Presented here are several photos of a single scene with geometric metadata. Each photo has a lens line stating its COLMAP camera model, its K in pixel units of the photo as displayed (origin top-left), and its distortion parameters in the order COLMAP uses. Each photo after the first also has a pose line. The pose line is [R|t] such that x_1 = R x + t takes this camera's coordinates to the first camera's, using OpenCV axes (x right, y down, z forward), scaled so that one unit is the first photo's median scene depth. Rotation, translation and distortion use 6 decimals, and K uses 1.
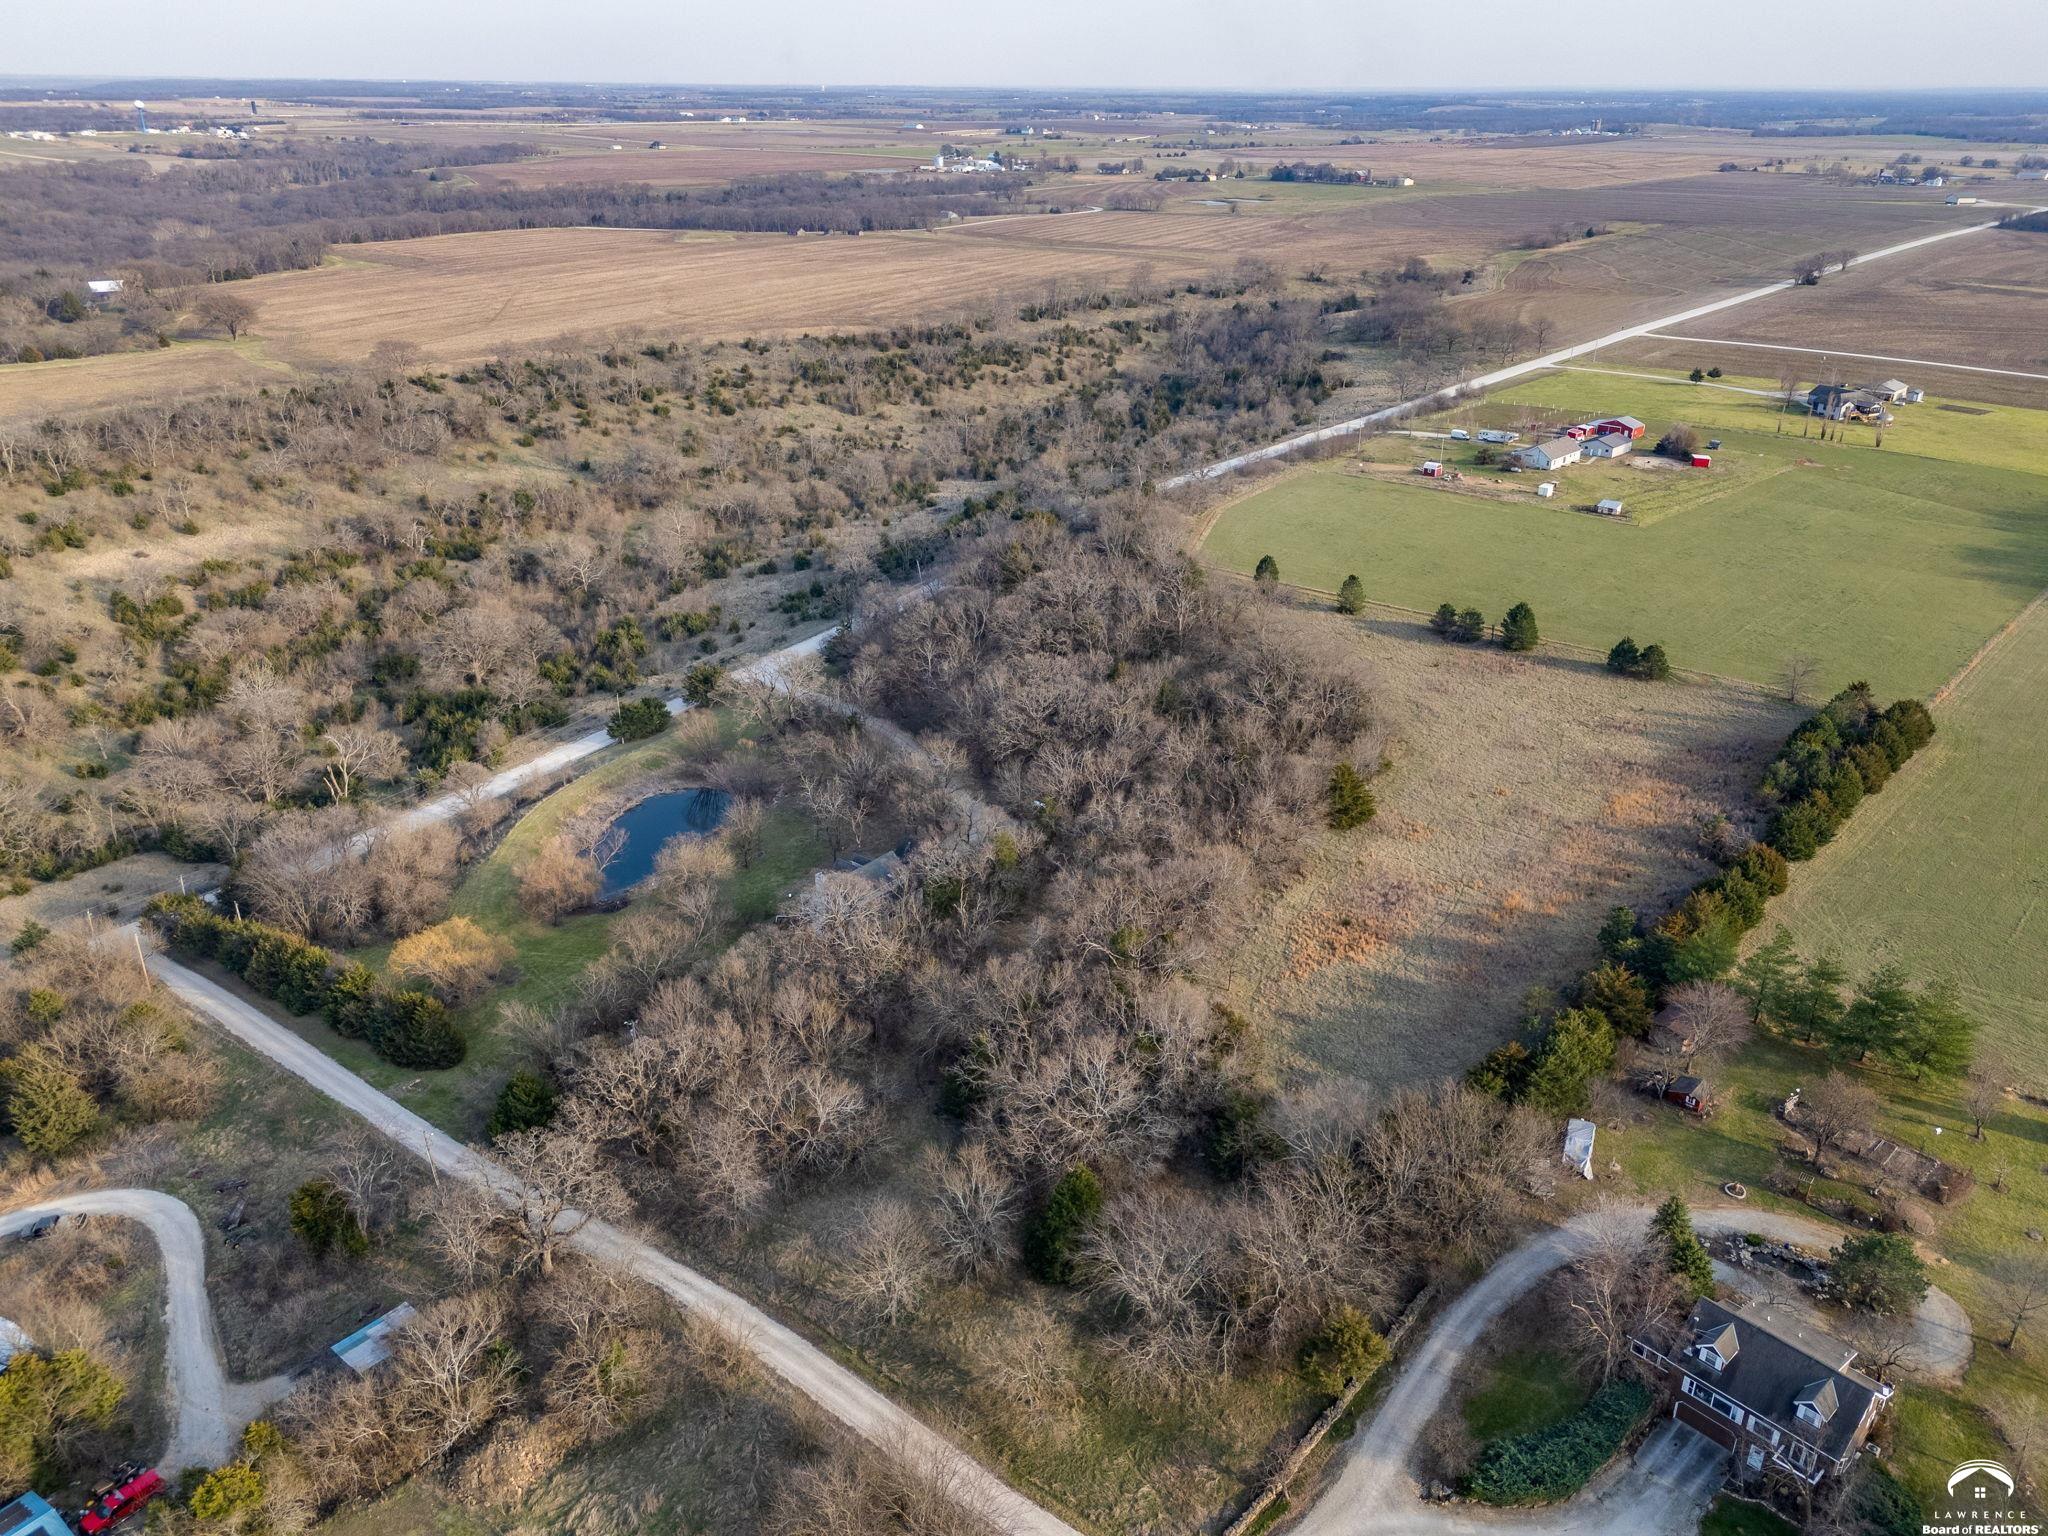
lens RADIAL K [[1503.1, 0, 1015.3], [0, 1503.1, 771.1], [0, 0, 1]] dist [0.056250, -0.038662]
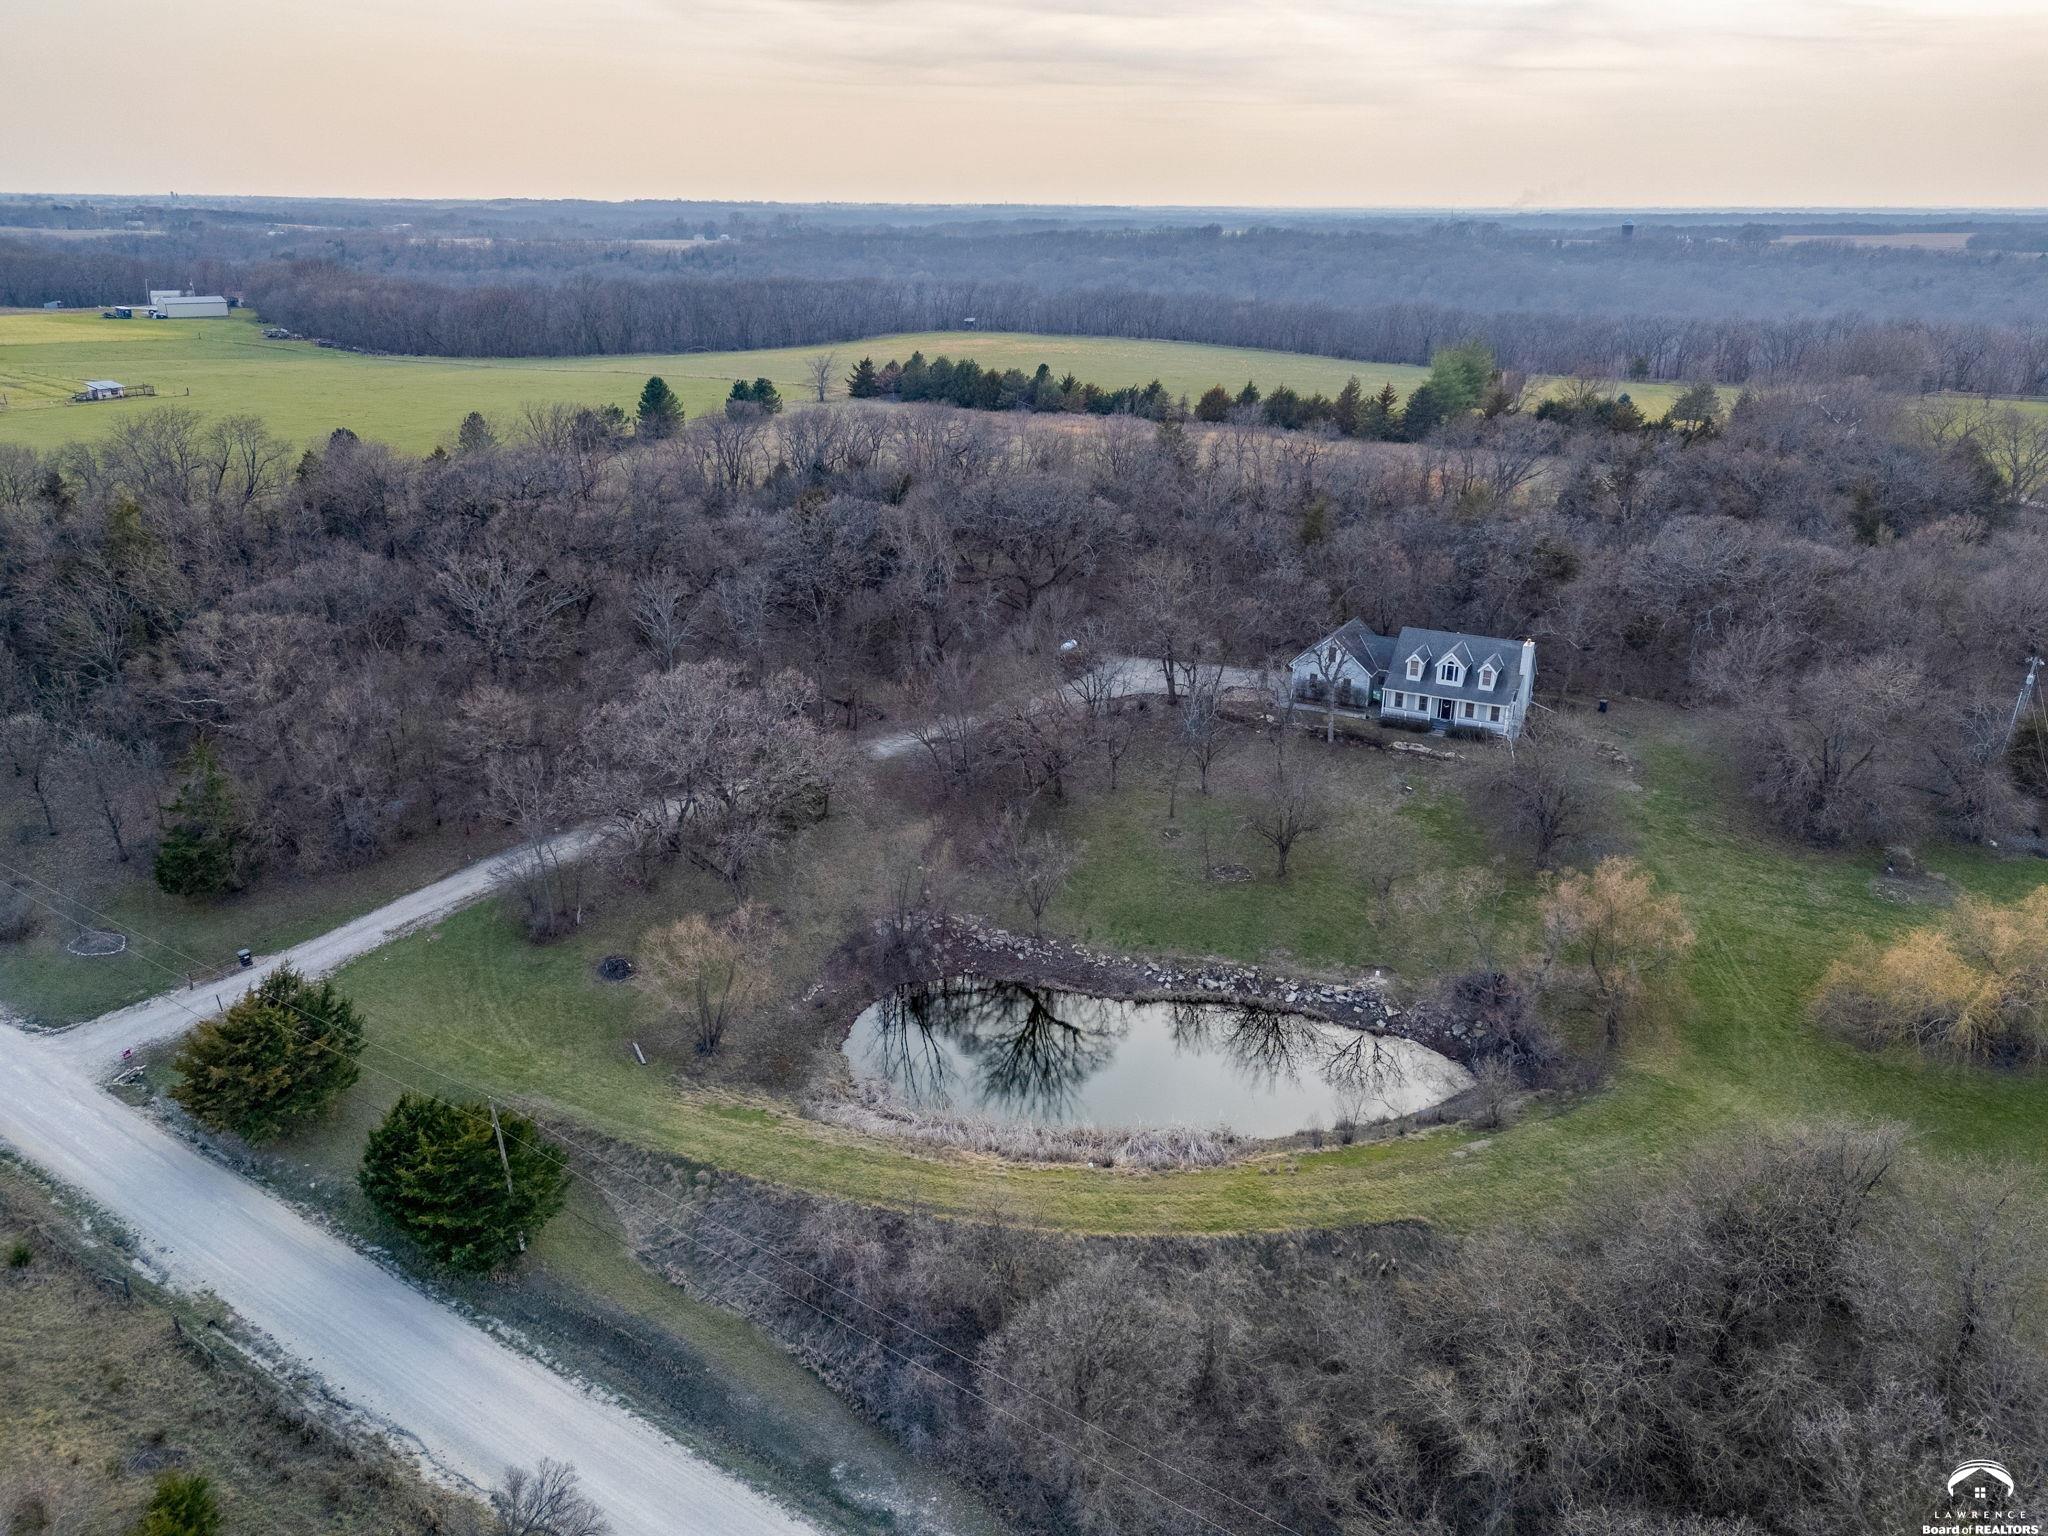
lens RADIAL K [[1503.1, 0, 1031.3], [0, 1503.1, 770.7], [0, 0, 1]] dist [0.056250, -0.038662]
pose [[-0.191602, -0.348704, 0.917439, -0.273808], [0.399290, 0.826211, 0.397419, -0.090896], [-0.896580, 0.442471, -0.019070, 0.465952]]
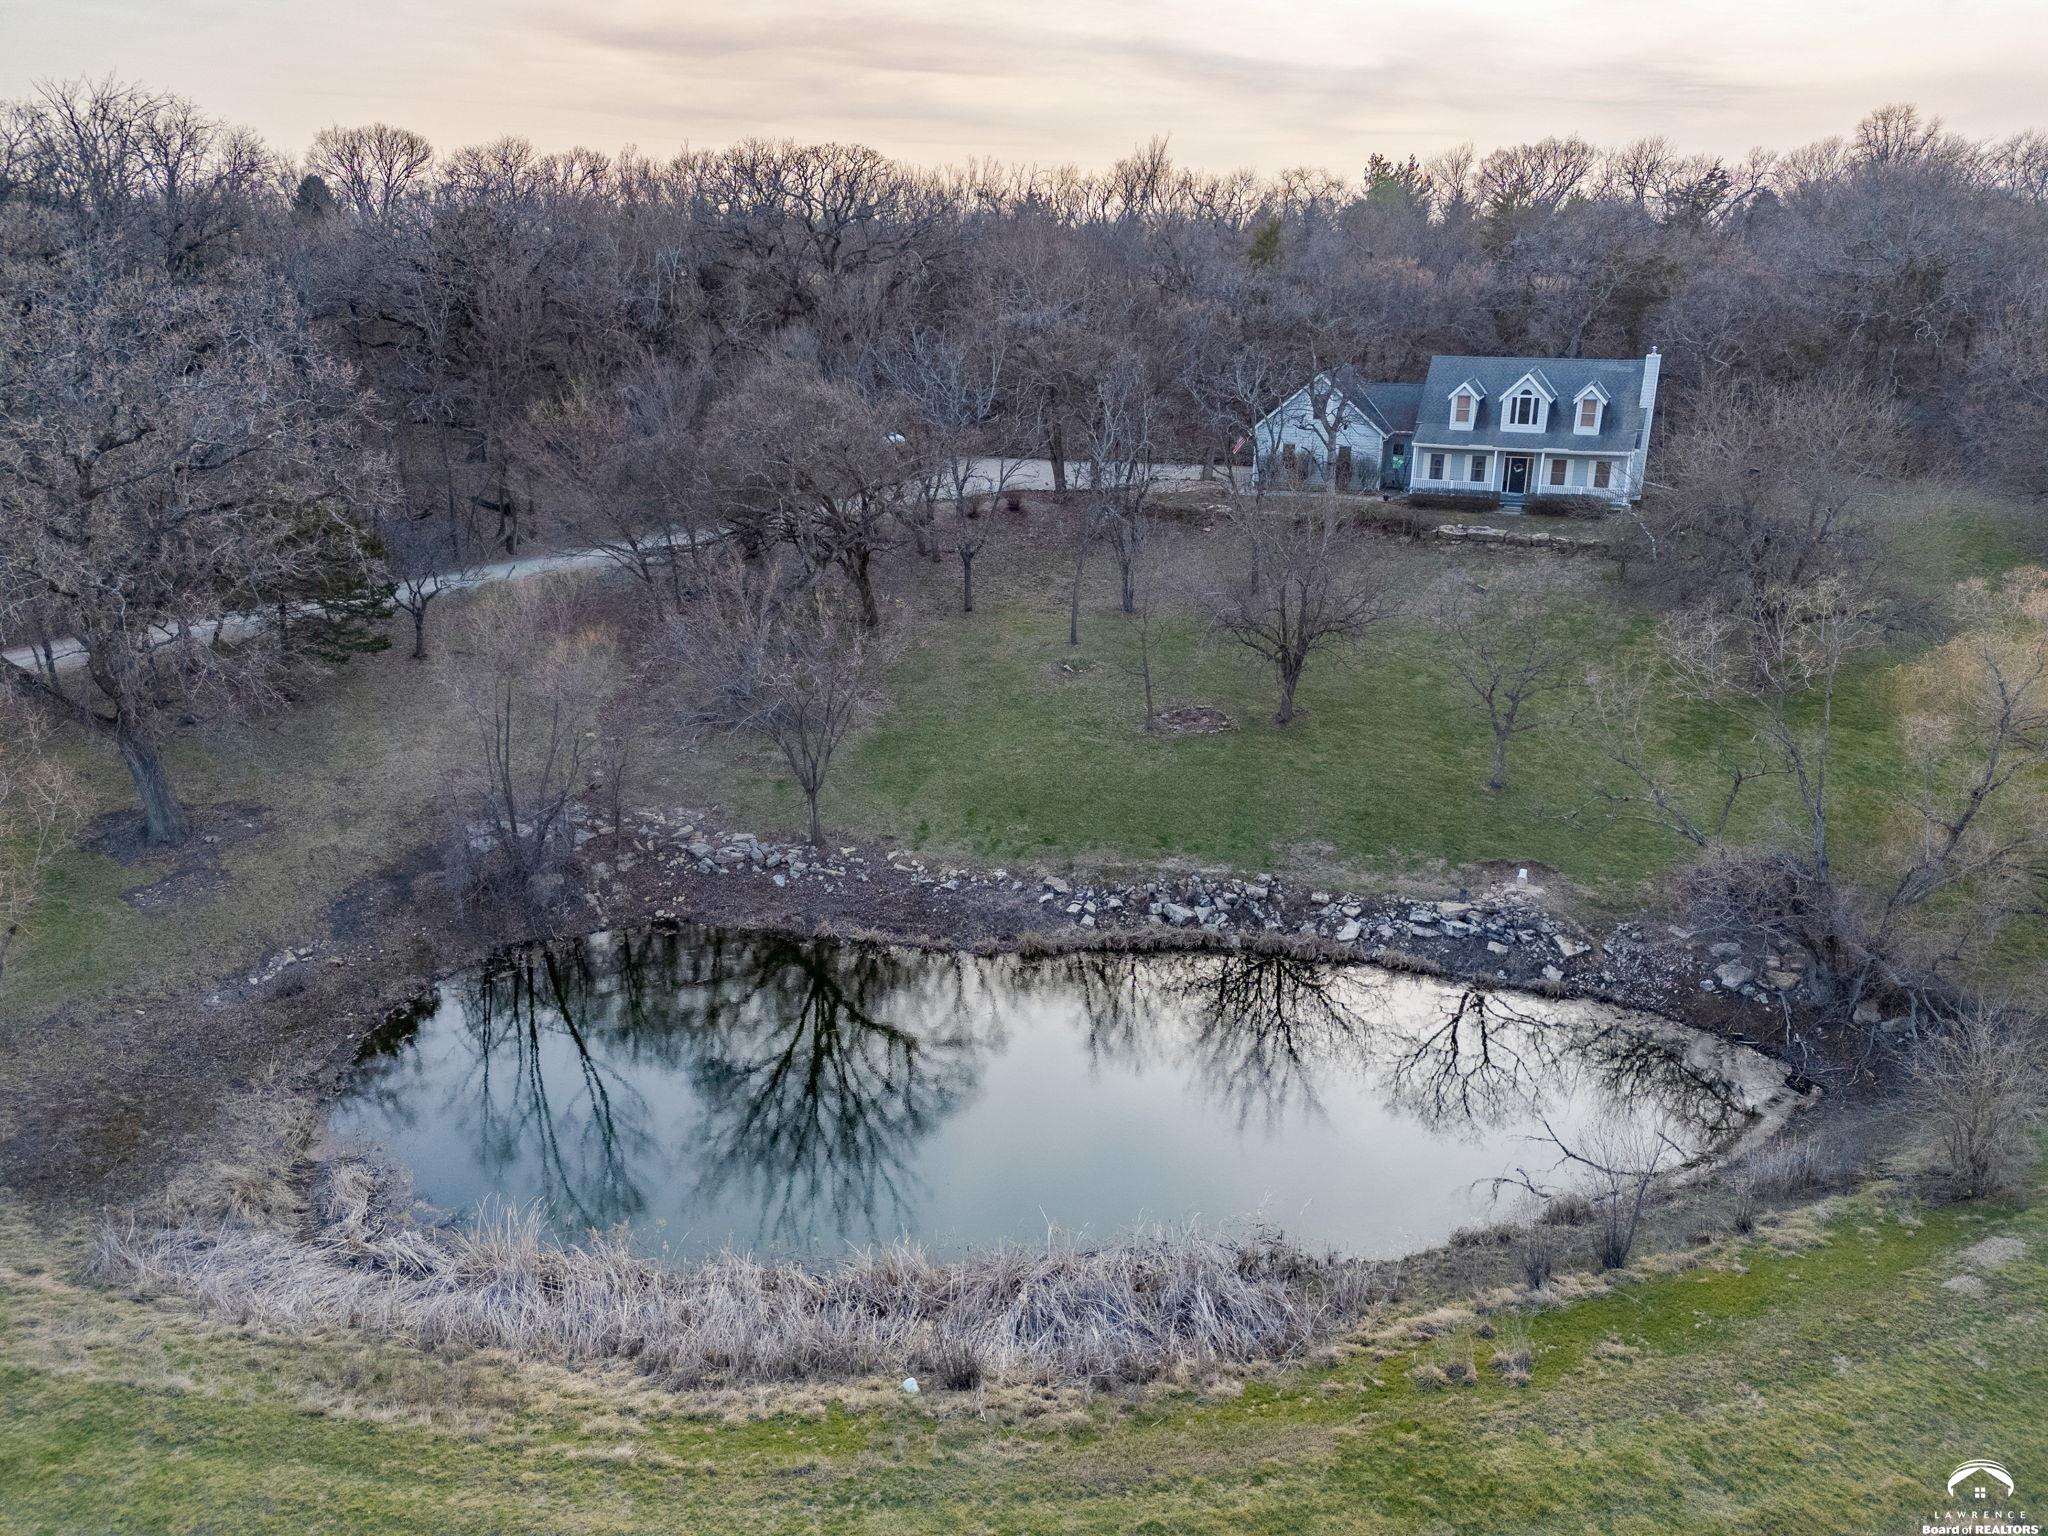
lens RADIAL K [[1503.1, 0, 1038.5], [0, 1503.1, 767.5], [0, 0, 1]] dist [0.056250, -0.038662]
pose [[-0.287625, -0.307625, 0.906994, -0.182011], [0.389832, 0.827410, 0.404256, -0.025377], [-0.874816, 0.469850, -0.118062, 0.467962]]
